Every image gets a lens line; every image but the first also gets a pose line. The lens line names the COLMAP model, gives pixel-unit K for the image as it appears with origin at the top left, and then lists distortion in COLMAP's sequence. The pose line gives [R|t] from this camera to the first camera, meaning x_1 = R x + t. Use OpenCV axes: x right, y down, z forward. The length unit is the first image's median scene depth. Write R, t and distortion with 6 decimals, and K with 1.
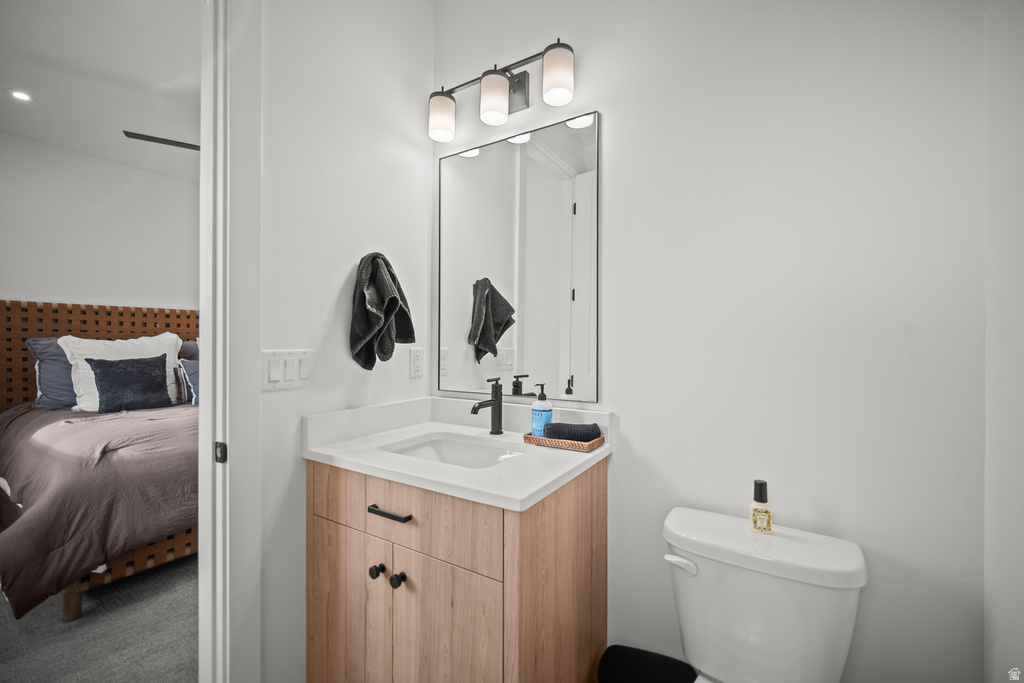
lens RADIAL K [[419.2, 0, 512.7], [0, 419.2, 343.5], [0, 0, 1]] dist [-0.005565, 0.000594]
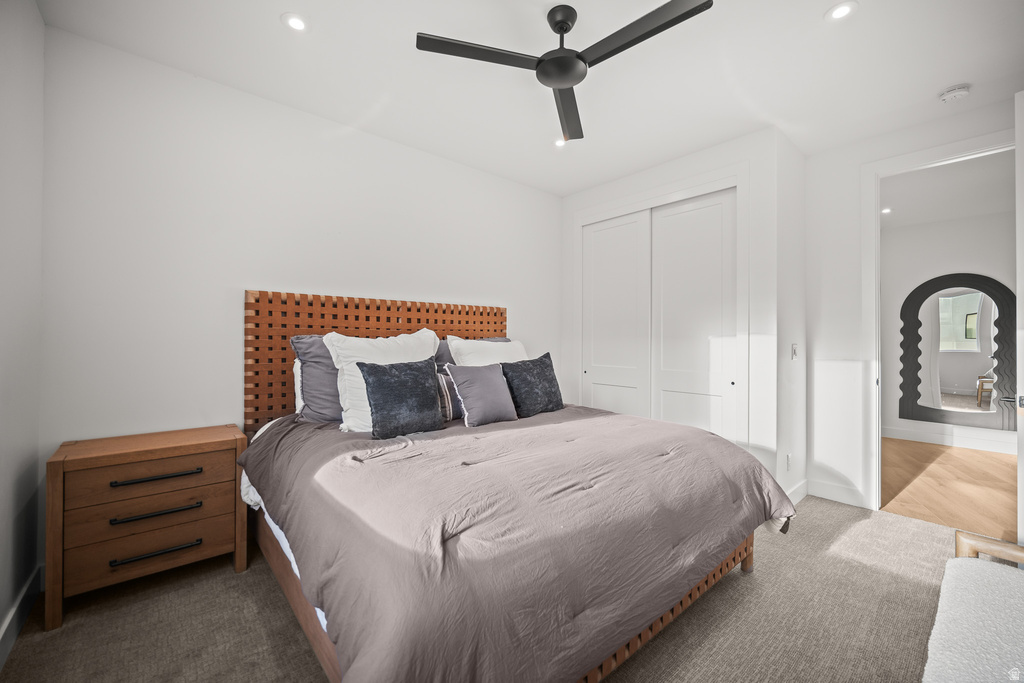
lens RADIAL K [[419.2, 0, 510.8], [0, 419.2, 335.4], [0, 0, 1]] dist [-0.005565, 0.000594]
pose [[0.954507, 0.001139, -0.298187, -0.508272], [-0.006030, 0.999862, -0.015484, -0.002480], [0.298128, 0.016577, 0.954382, 0.343400]]
